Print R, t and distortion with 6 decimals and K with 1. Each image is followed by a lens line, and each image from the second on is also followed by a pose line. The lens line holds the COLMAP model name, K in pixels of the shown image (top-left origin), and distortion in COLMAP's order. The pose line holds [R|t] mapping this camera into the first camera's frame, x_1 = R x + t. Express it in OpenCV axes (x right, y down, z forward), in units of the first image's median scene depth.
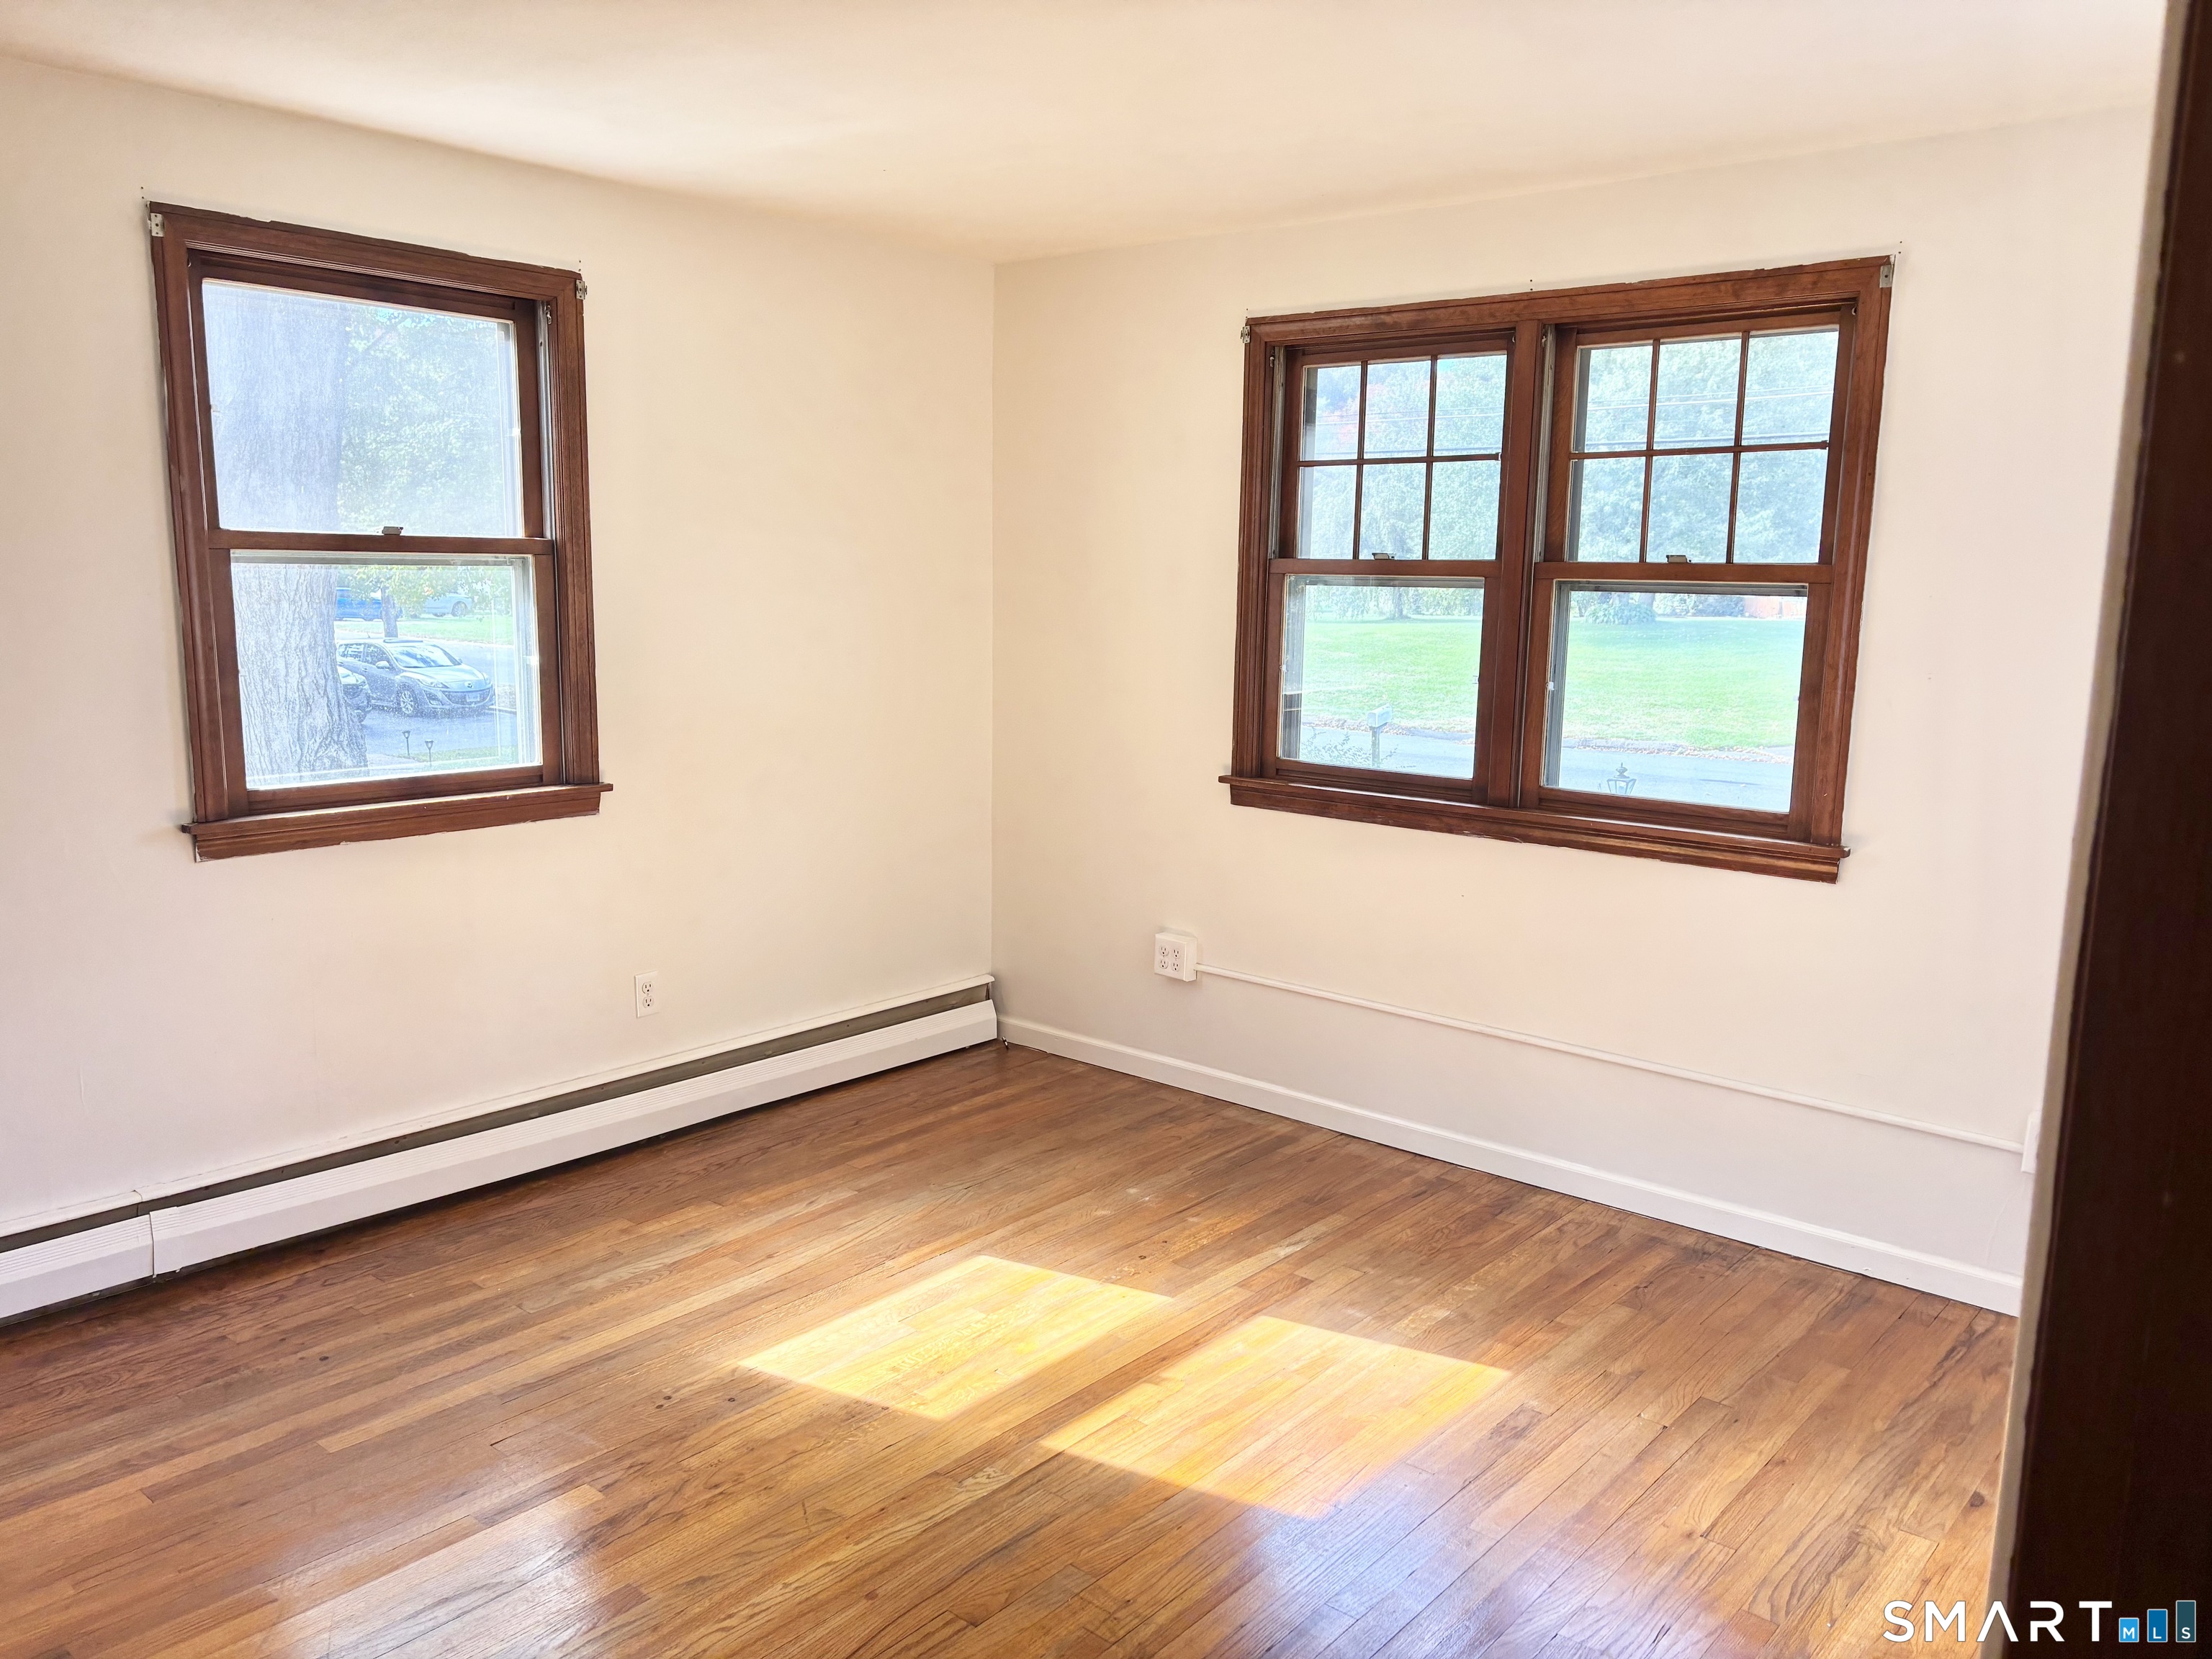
lens RADIAL K [[1660.7, 0, 1108.5], [0, 1660.7, 840.4], [0, 0, 1]] dist [0.015357, -0.006236]
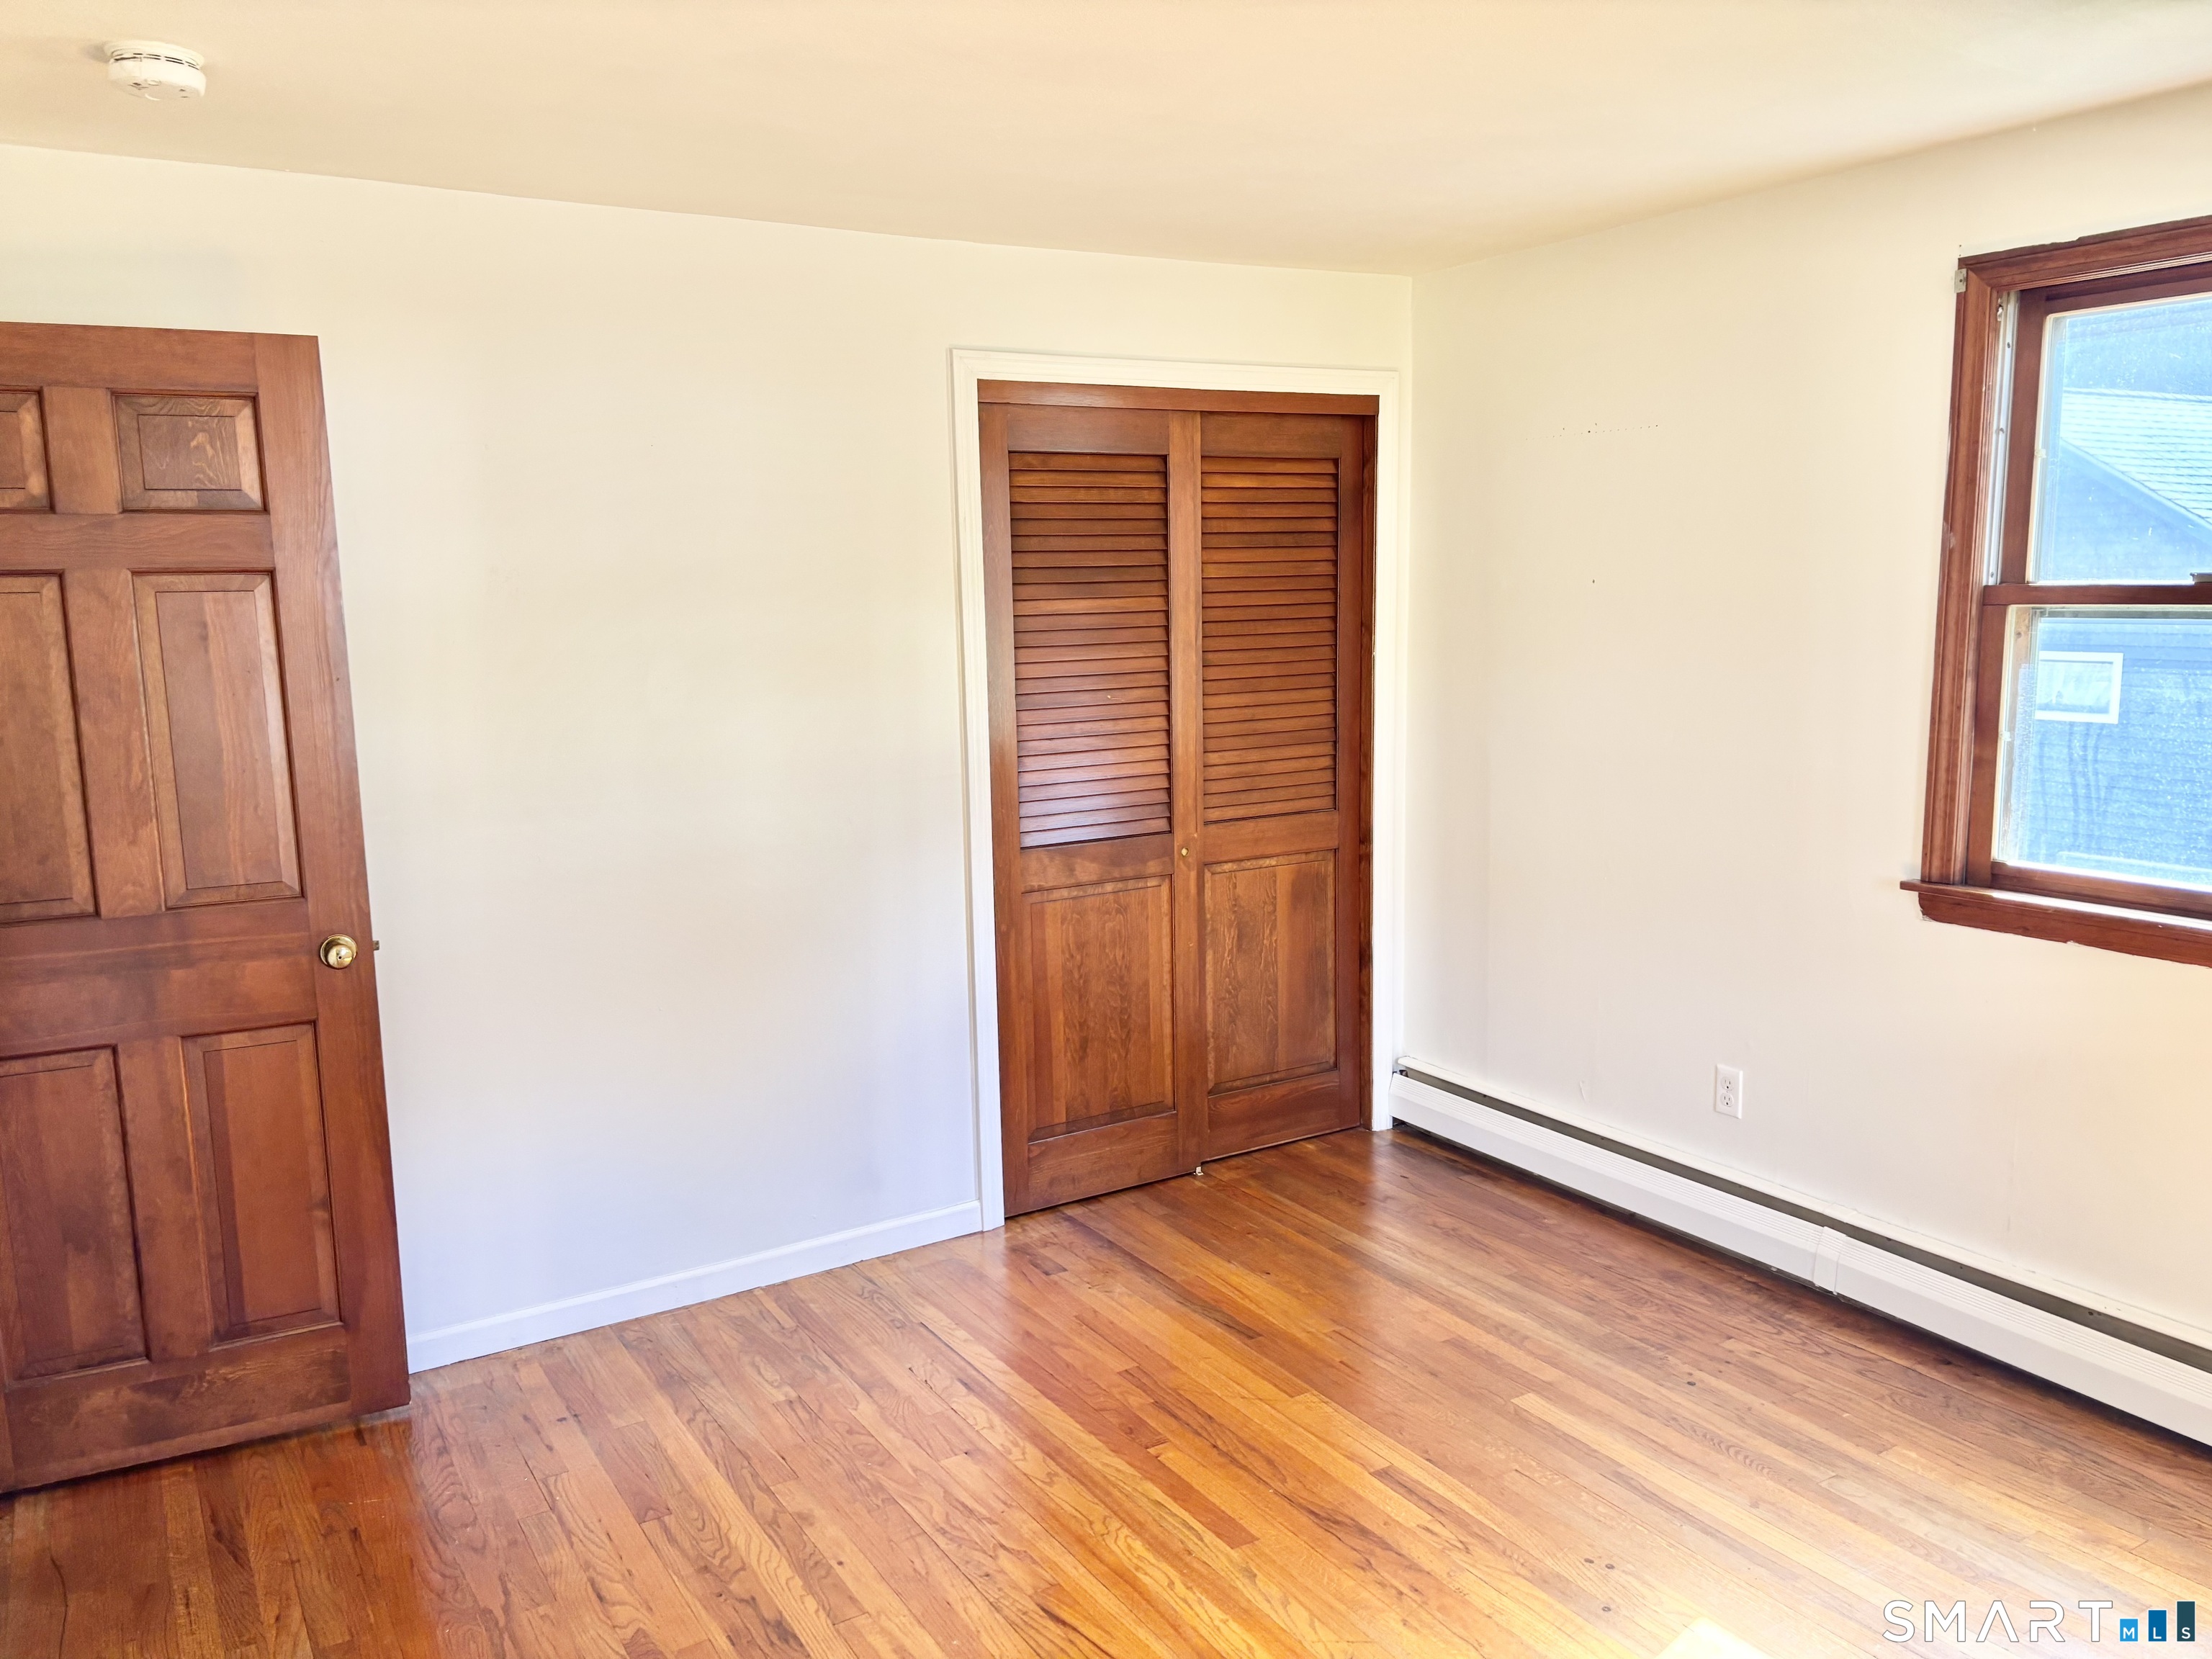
lens RADIAL K [[1660.7, 0, 1109.9], [0, 1660.7, 826.5], [0, 0, 1]] dist [0.015357, -0.006236]
pose [[-0.317921, 0.126623, -0.939624, 0.544901], [-0.135227, 0.974854, 0.177125, -0.154910], [0.938424, 0.183374, -0.292804, 0.843182]]
